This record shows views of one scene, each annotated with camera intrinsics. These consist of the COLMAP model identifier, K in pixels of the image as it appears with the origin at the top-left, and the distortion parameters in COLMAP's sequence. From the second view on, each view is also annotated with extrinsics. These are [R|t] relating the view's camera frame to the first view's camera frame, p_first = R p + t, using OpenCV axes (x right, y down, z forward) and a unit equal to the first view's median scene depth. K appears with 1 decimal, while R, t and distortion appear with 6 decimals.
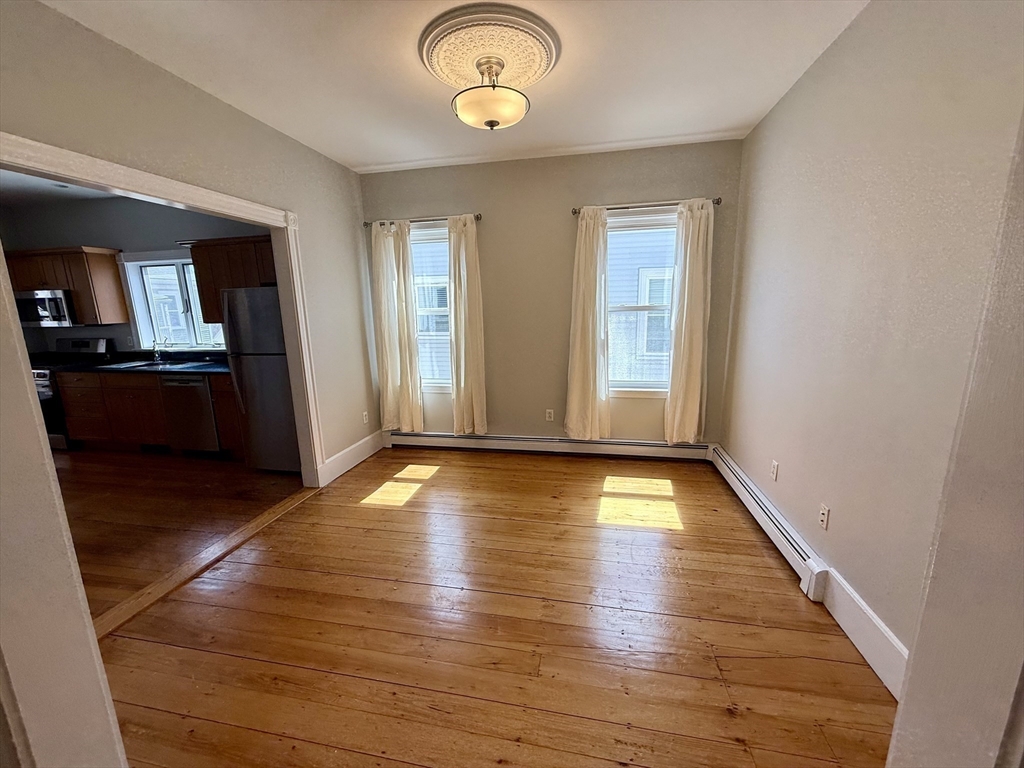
lens RADIAL K [[409.5, 0, 509.9], [0, 409.5, 382.6], [0, 0, 1]] dist [0.002197, -0.000037]
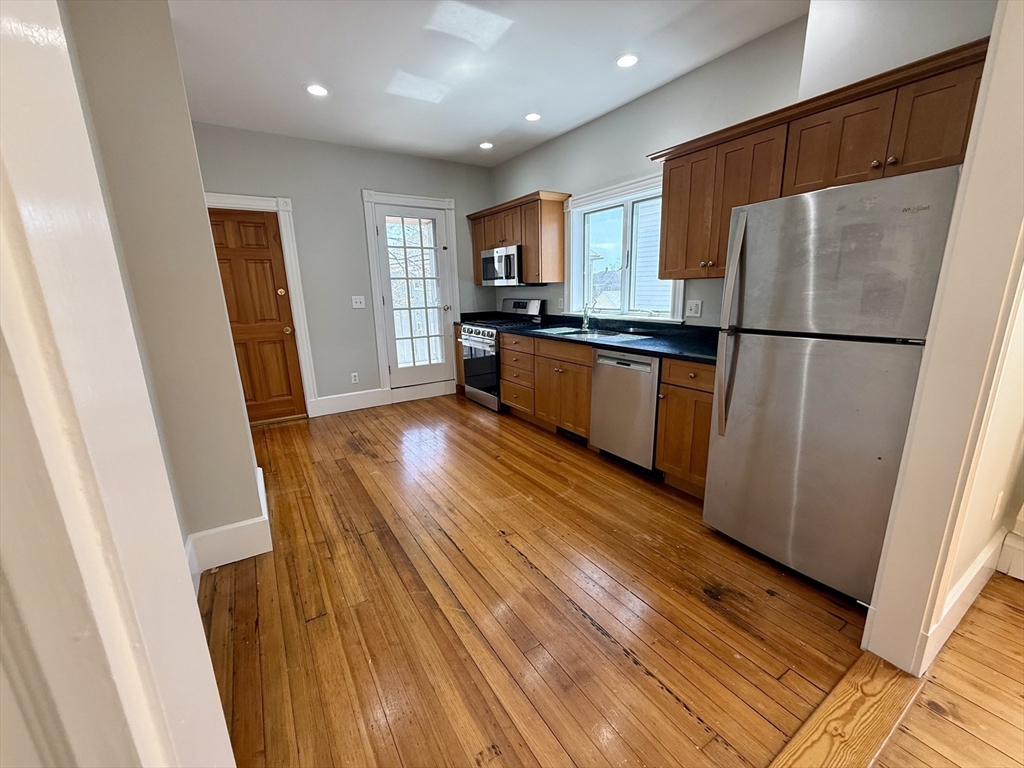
lens RADIAL K [[409.5, 0, 510.8], [0, 409.5, 384.1], [0, 0, 1]] dist [0.002197, -0.000037]
pose [[0.700569, 0.172835, -0.692337, -0.387301], [-0.131106, 0.984884, 0.113203, -0.017366], [0.701437, 0.011463, 0.712639, 0.321379]]
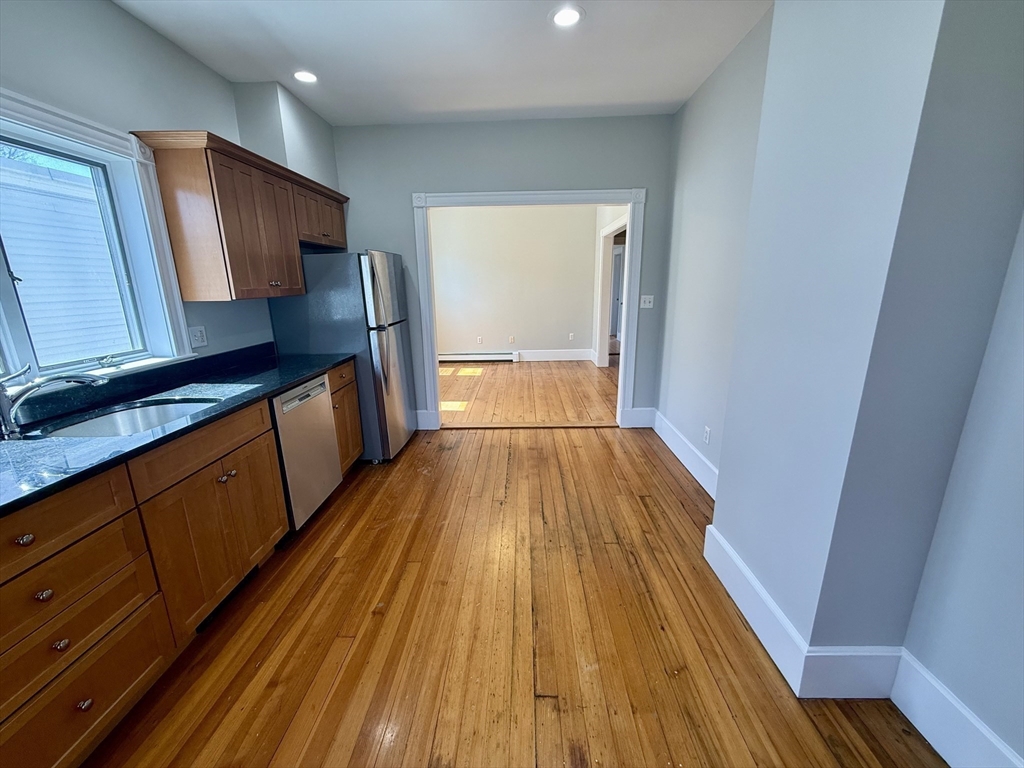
lens RADIAL K [[409.5, 0, 510.8], [0, 409.5, 383.7], [0, 0, 1]] dist [0.002197, -0.000037]
pose [[-0.175689, -0.210408, 0.961697, -1.255246], [0.211499, 0.946013, 0.245615, -0.089341], [-0.961458, 0.246550, -0.121703, 0.693374]]
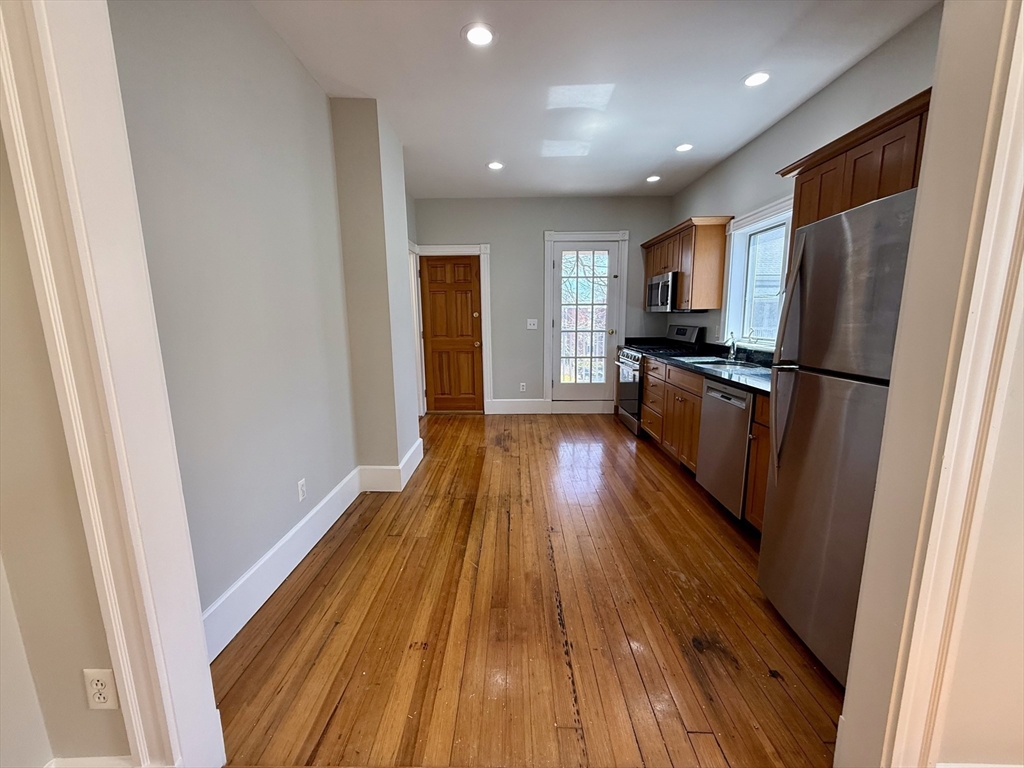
lens RADIAL K [[409.5, 0, 509.9], [0, 409.5, 384.3], [0, 0, 1]] dist [0.002197, -0.000037]
pose [[0.195587, 0.185206, -0.963039, -0.213386], [-0.184399, 0.971435, 0.149370, -0.047649], [0.963194, 0.148368, 0.224151, 0.463583]]
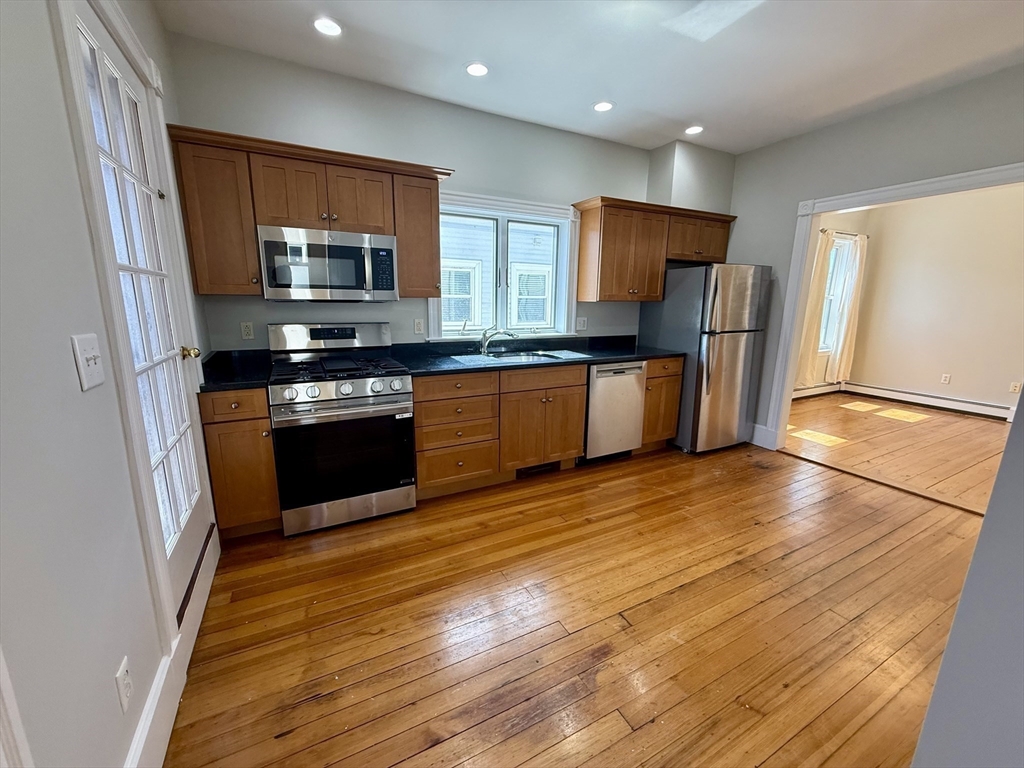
lens RADIAL K [[409.5, 0, 509.0], [0, 409.5, 383.4], [0, 0, 1]] dist [0.002197, -0.000037]
pose [[0.772563, -0.096624, 0.627544, -1.316581], [0.092564, 0.994933, 0.039236, -0.026797], [-0.628155, 0.027775, 0.777592, 0.445396]]
